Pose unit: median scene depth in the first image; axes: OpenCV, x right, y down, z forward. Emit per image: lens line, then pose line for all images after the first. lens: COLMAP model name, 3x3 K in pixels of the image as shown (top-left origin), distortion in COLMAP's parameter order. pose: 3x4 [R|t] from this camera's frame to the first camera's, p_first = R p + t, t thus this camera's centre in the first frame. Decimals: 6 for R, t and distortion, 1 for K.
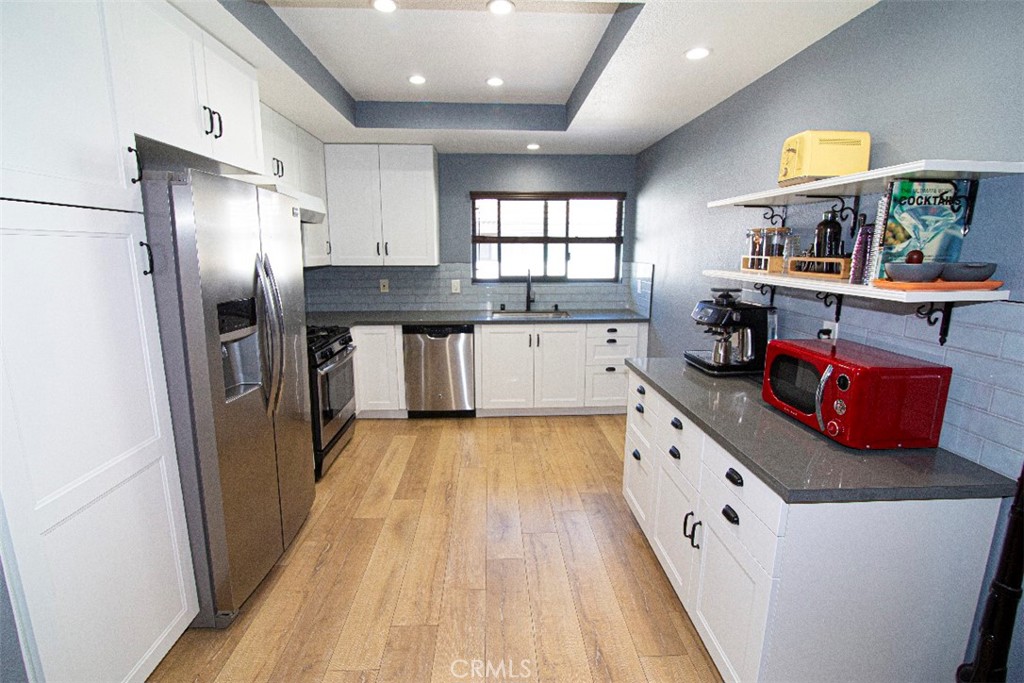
lens RADIAL K [[471.7, 0, 513.2], [0, 471.7, 339.5], [0, 0, 1]] dist [-0.005292, 0.000536]
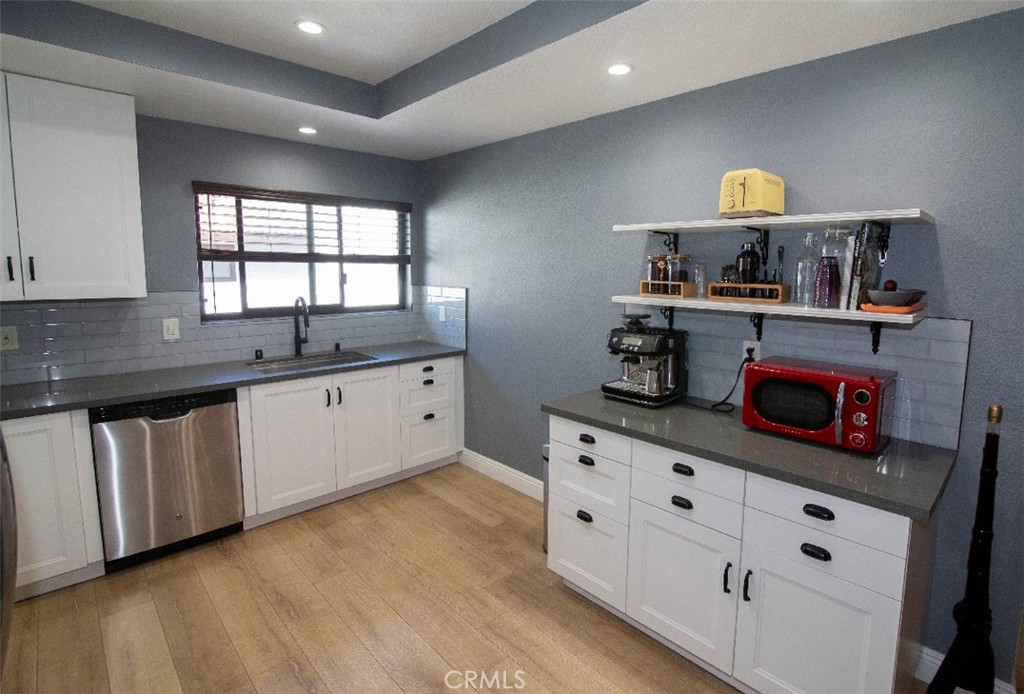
lens RADIAL K [[506.5, 0, 545.7], [0, 506.5, 326.6], [0, 0, 1]] dist [-0.013195, 0.001410]
pose [[0.736803, -0.071122, 0.672356, -0.221630], [0.118140, 0.992696, -0.024456, -0.046038], [-0.665705, 0.097451, 0.739824, 0.203830]]
